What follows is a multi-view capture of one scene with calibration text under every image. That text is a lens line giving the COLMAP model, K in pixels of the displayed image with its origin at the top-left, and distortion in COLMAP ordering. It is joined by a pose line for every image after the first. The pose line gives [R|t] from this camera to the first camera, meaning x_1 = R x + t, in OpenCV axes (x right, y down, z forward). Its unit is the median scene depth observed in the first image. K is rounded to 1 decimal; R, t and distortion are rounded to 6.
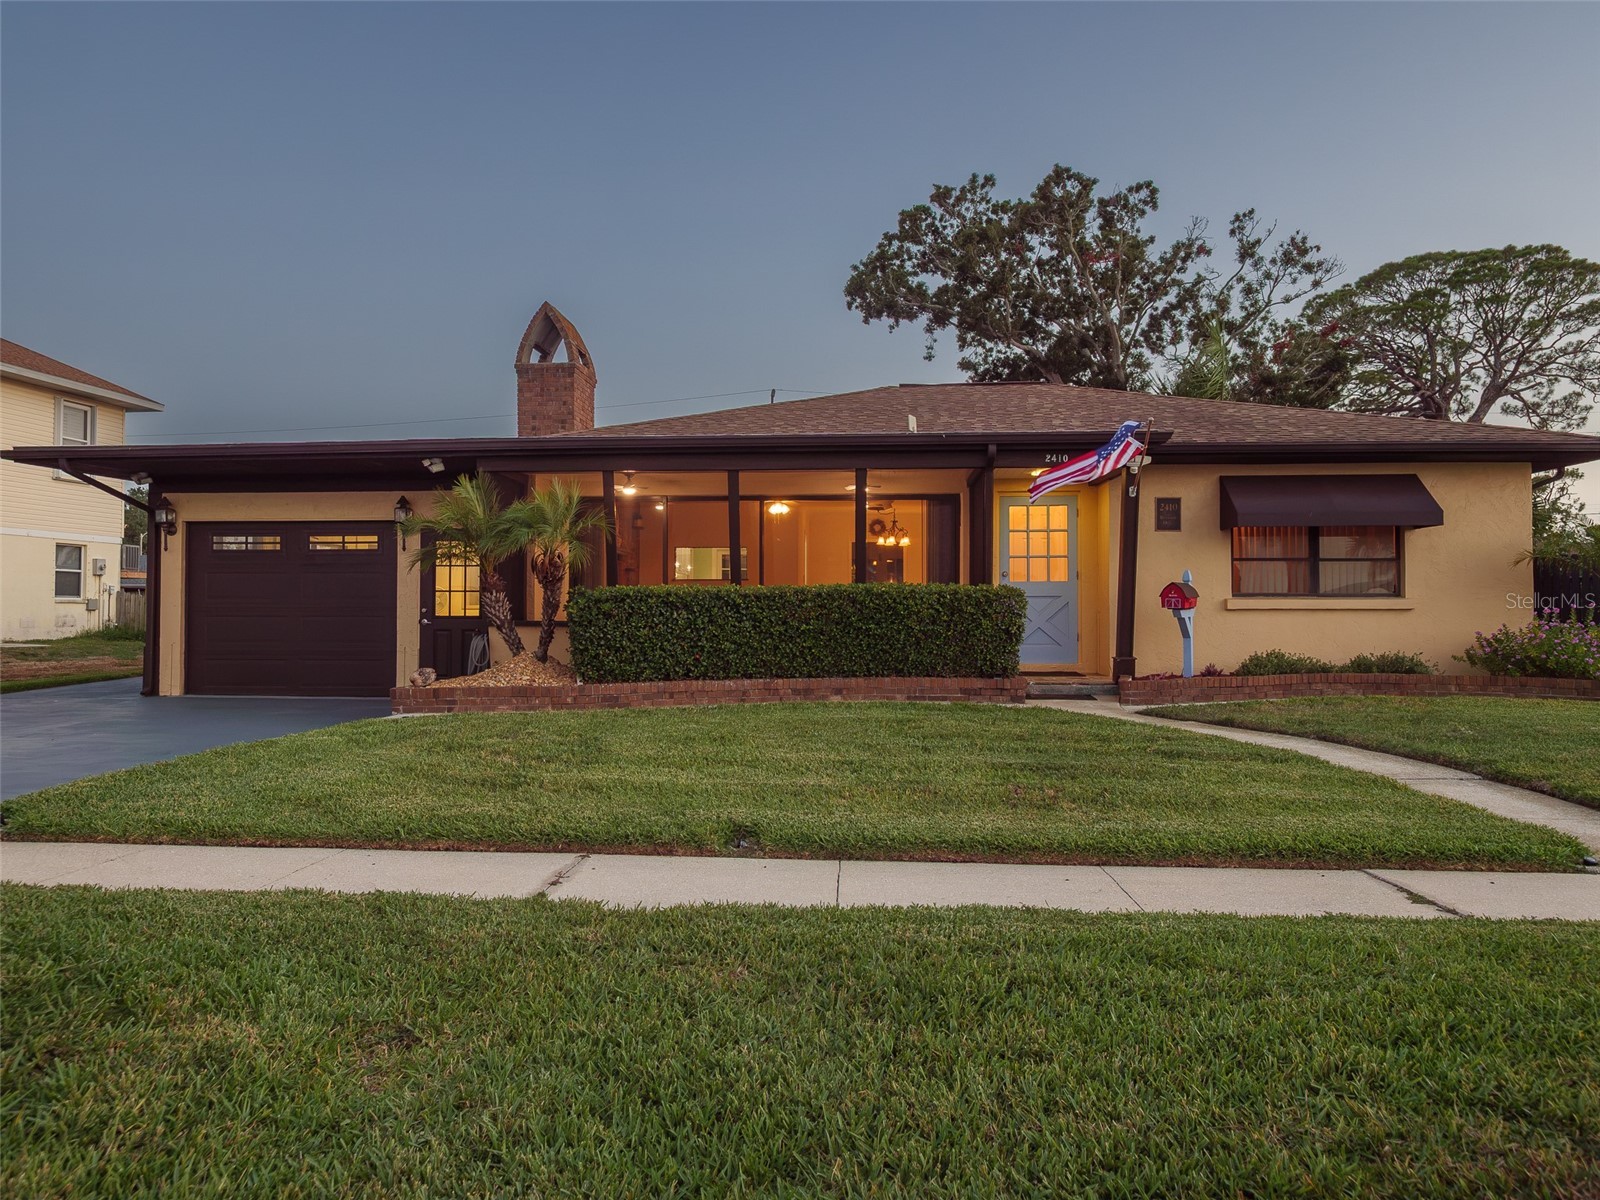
lens RADIAL K [[1147.2, 0, 800.0], [0, 1147.2, 600.0], [0, 0, 1]] dist [-0.010315, -0.003483]
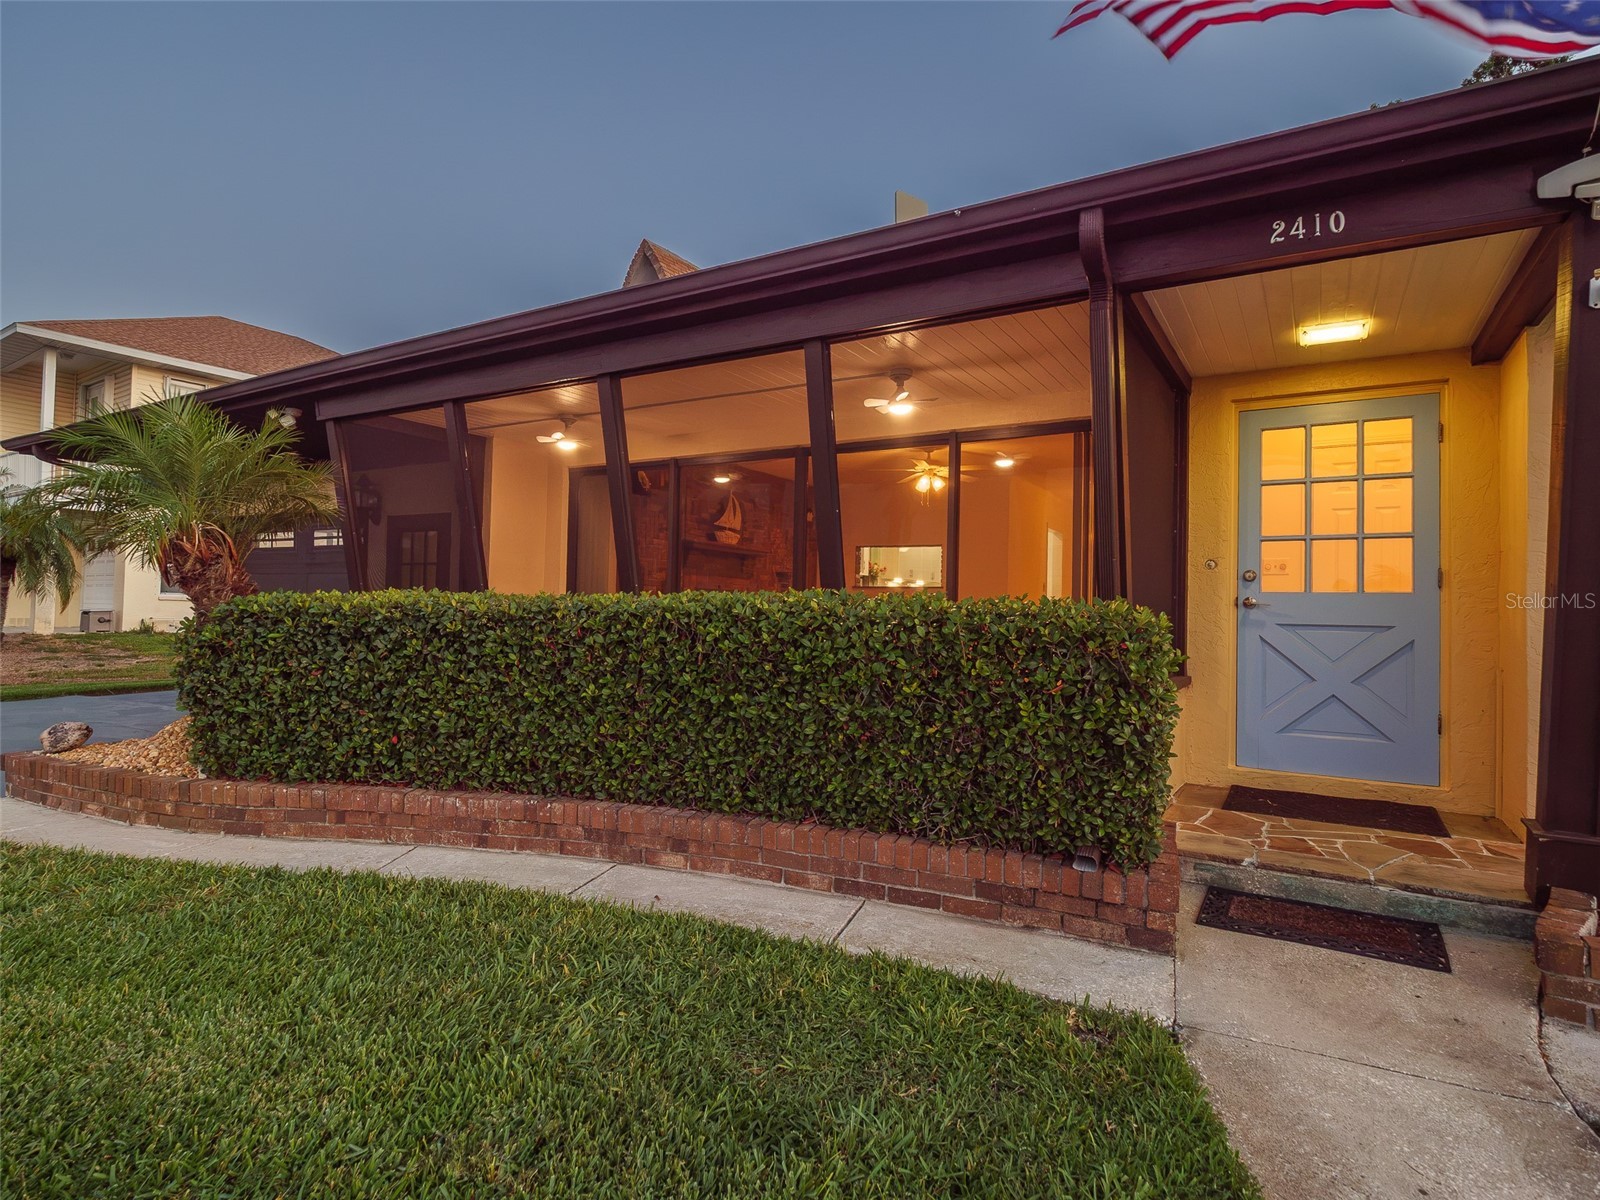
lens RADIAL K [[864.3, 0, 780.7], [0, 864.3, 596.2], [0, 0, 1]] dist [0.000175, -0.001378]
pose [[0.880910, 0.011871, -0.473136, 0.183228], [-0.017254, 0.999826, -0.007039, -0.009057], [0.472970, 0.014364, 0.880961, 0.620371]]
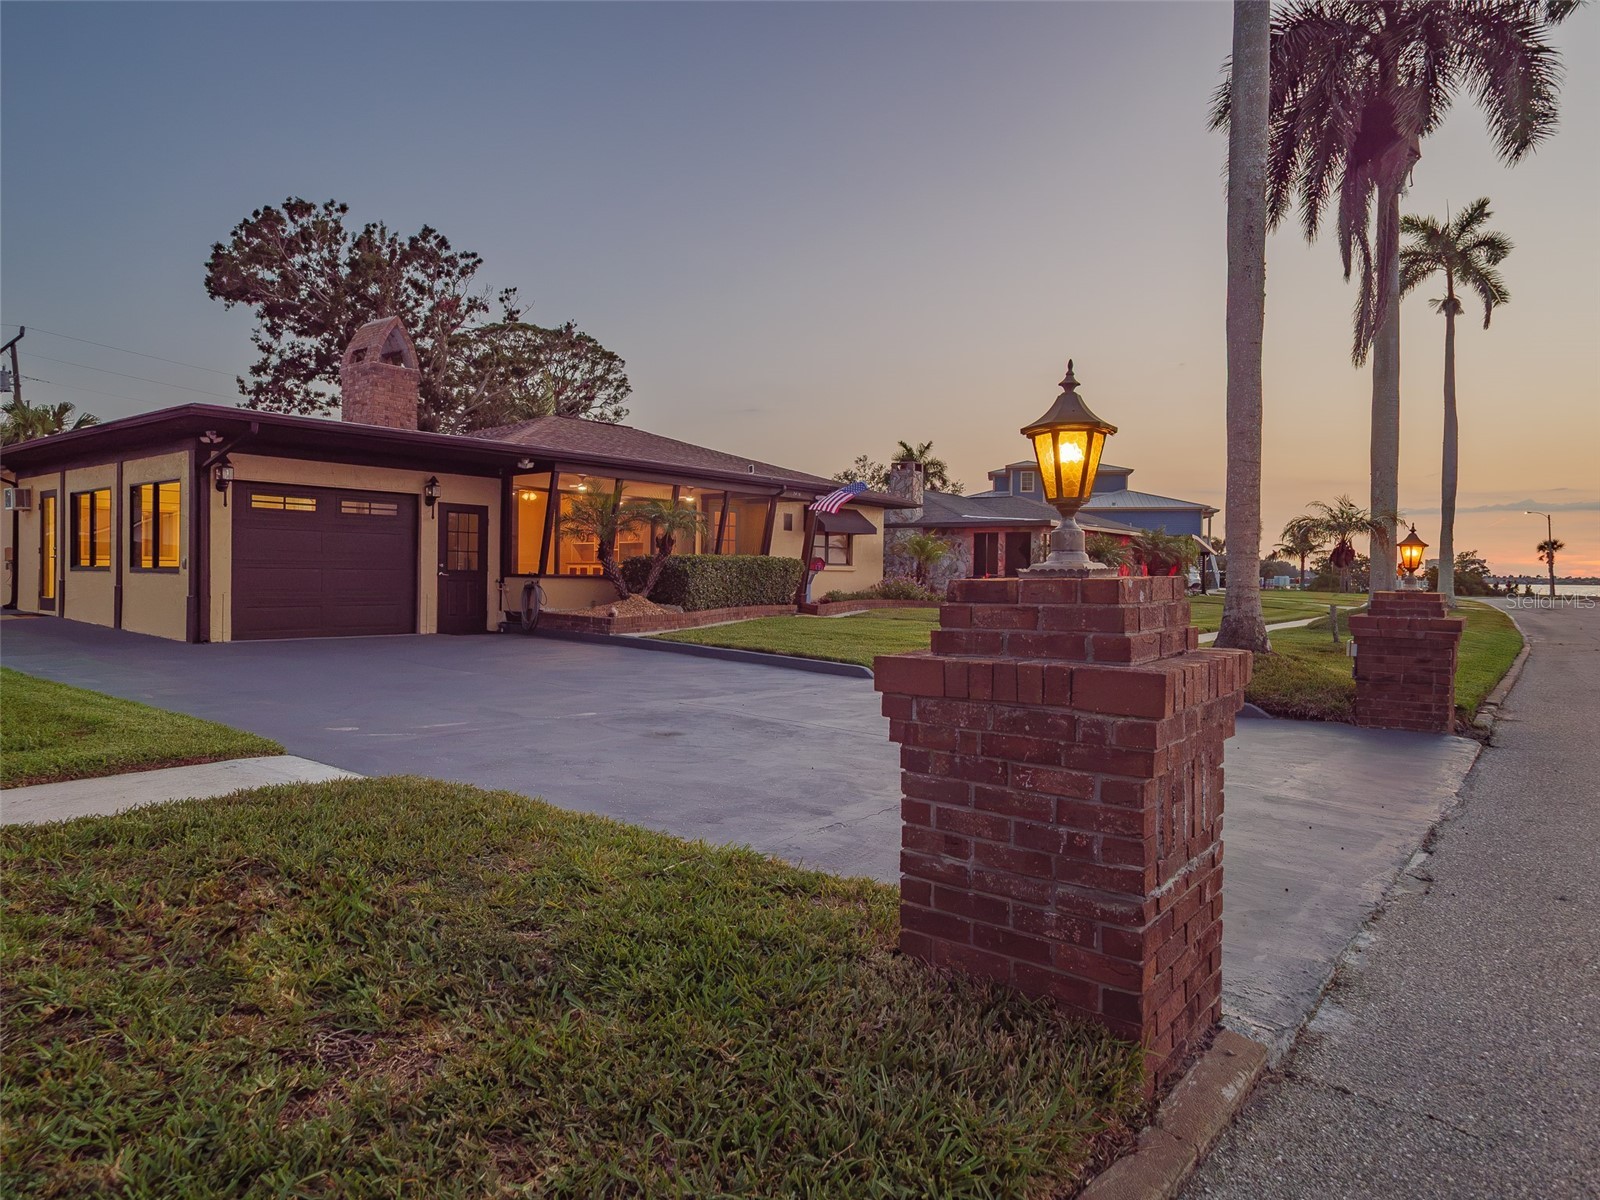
lens RADIAL K [[953.6, 0, 800.0], [0, 953.6, 600.0], [0, 0, 1]] dist [0.001275, 0.000000]
pose [[0.566031, -0.016551, 0.824218, -0.978615], [-0.019793, 0.999237, 0.033659, 0.003778], [-0.824146, -0.035365, 0.565272, 0.049915]]
